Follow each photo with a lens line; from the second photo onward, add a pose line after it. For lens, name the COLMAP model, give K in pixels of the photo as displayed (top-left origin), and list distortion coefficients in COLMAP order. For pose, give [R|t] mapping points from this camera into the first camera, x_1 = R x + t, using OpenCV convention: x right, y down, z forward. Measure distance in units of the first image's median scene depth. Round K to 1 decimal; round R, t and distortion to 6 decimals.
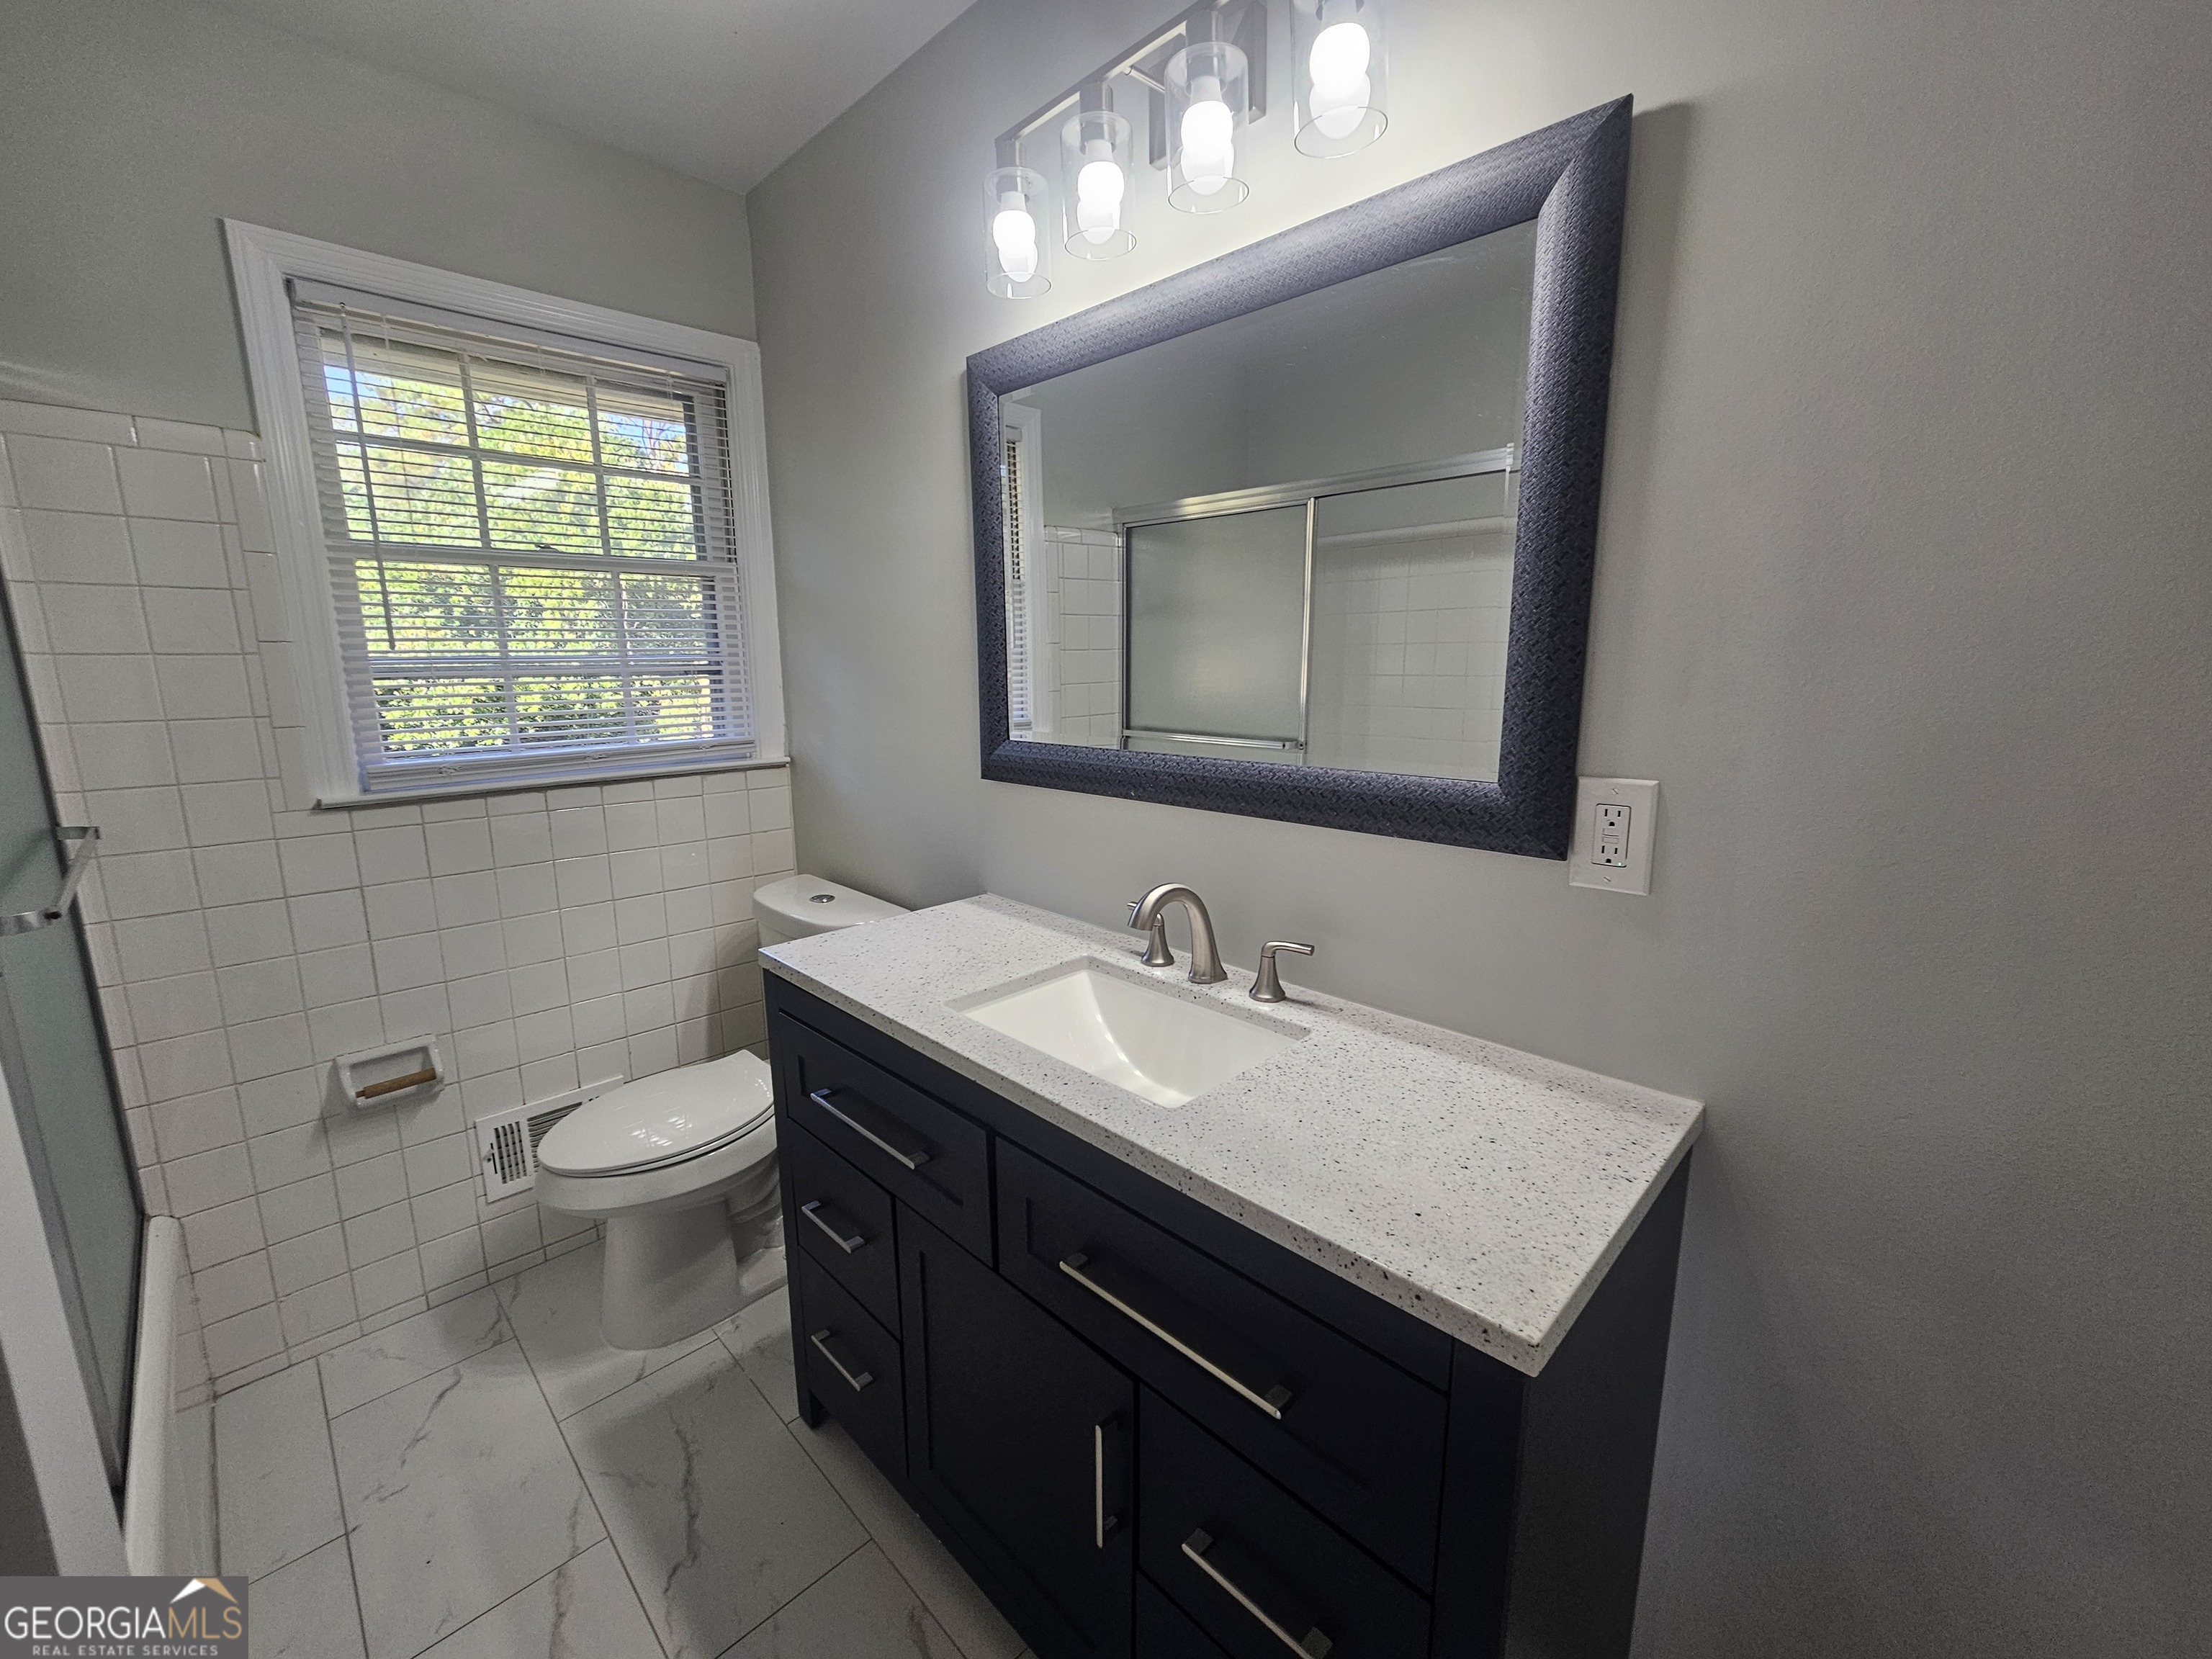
lens RADIAL K [[906.2, 0, 1138.9], [0, 906.2, 803.9], [0, 0, 1]] dist [-0.003669, 0.001071]
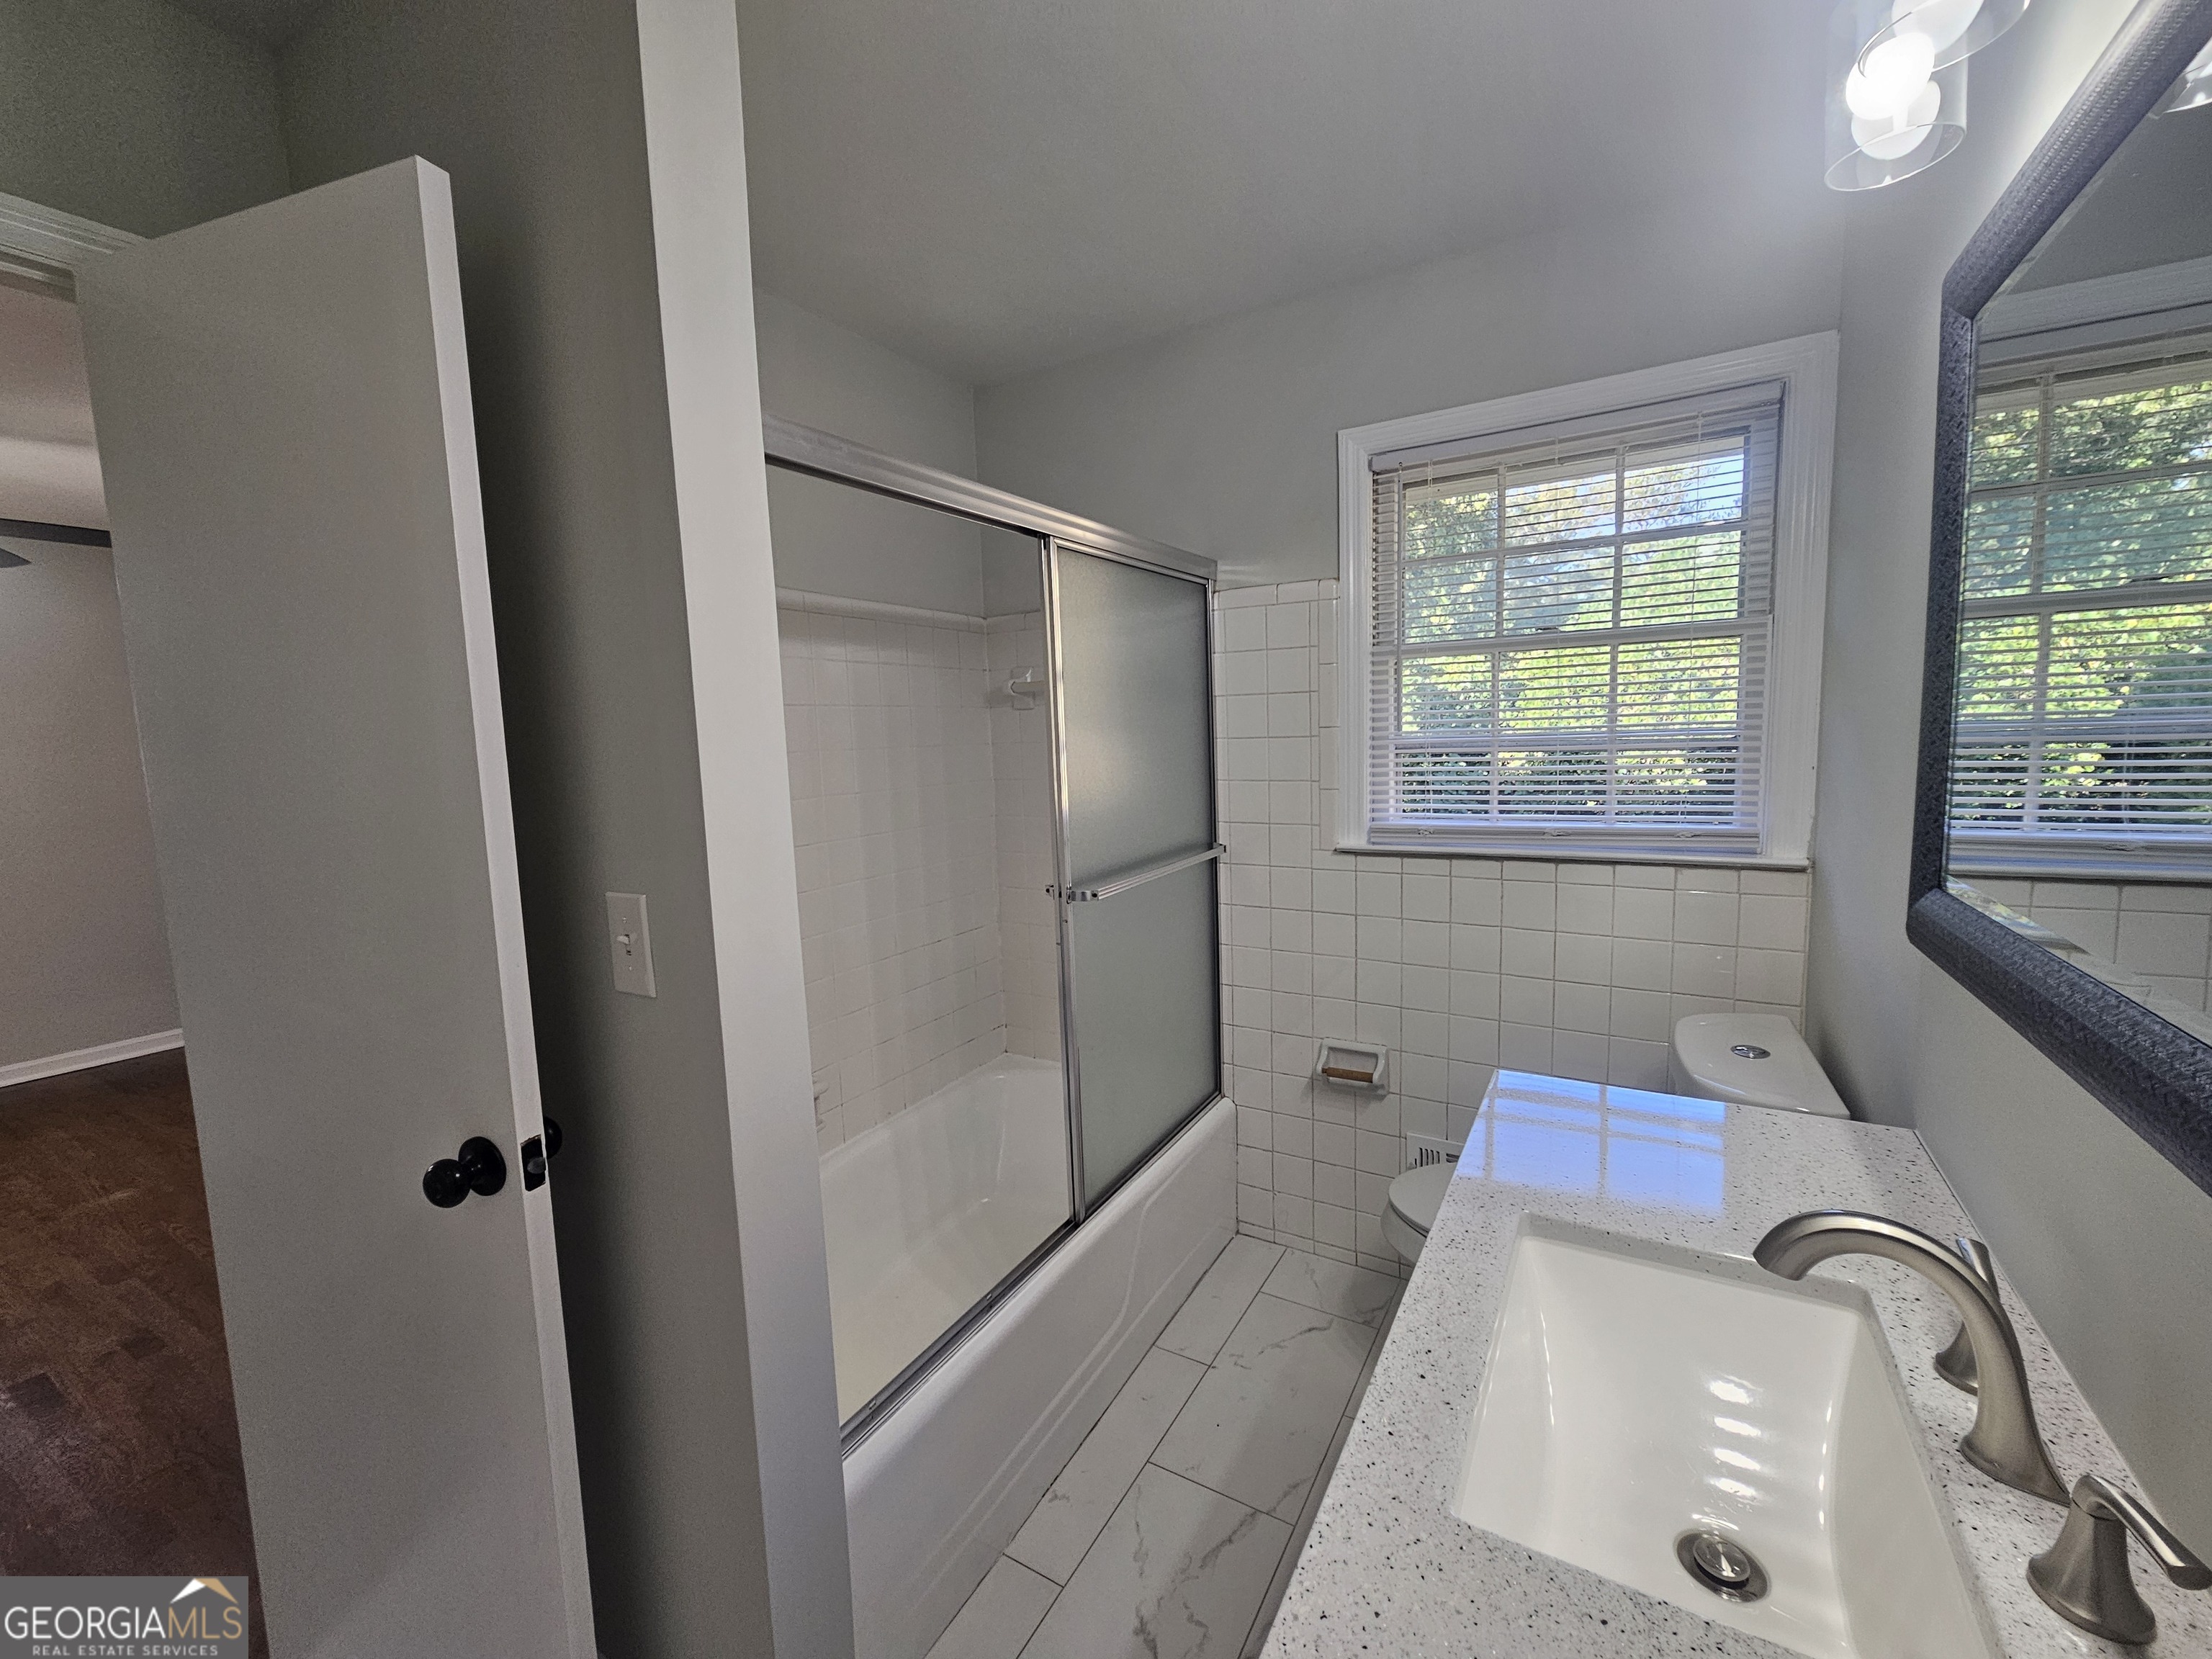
lens RADIAL K [[906.2, 0, 1090.4], [0, 906.2, 817.3], [0, 0, 1]] dist [-0.003669, 0.001071]
pose [[0.223766, 0.090689, -0.970414, 0.286059], [-0.129369, 0.989615, 0.062652, -0.075956], [0.966019, 0.111522, 0.233175, 0.311949]]
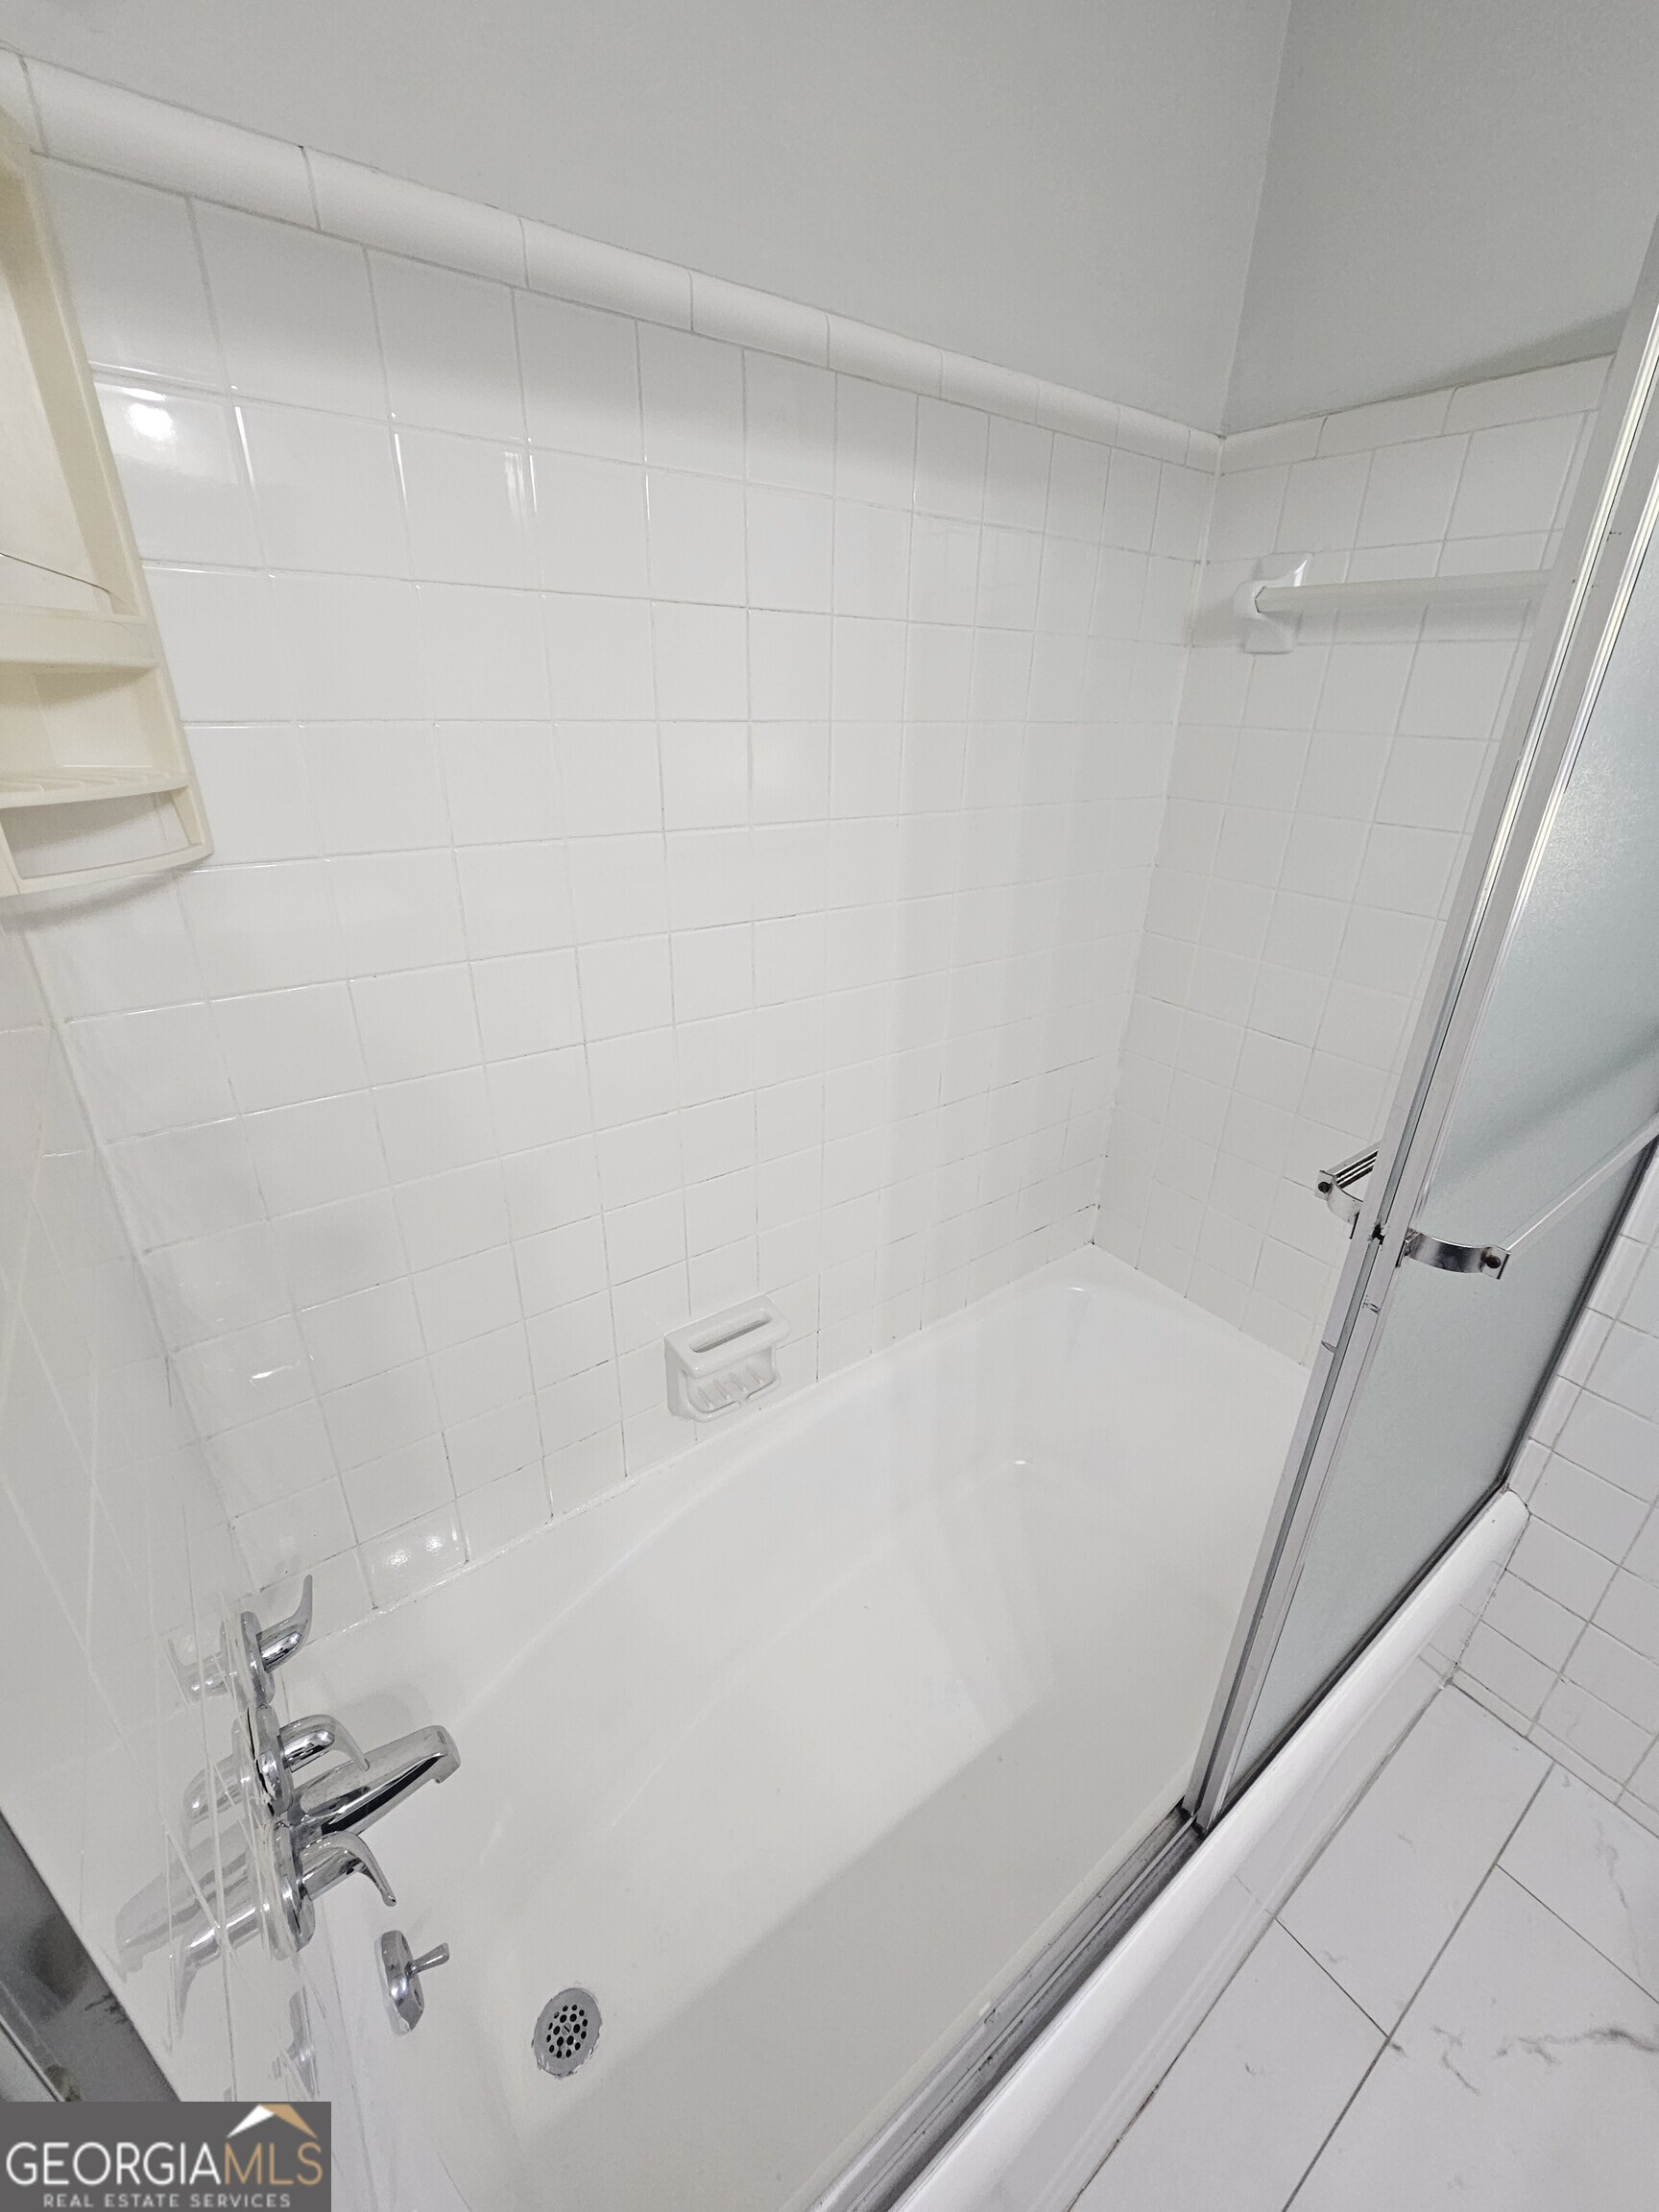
lens RADIAL K [[906.2, 0, 821.4], [0, 906.2, 1093.9], [0, 0, 1]] dist [-0.003669, 0.001071]
pose [[-0.172278, 0.406767, -0.897141, -0.350495], [-0.184480, 0.881320, 0.435019, -0.082904], [0.967620, 0.240448, -0.076792, 0.330443]]
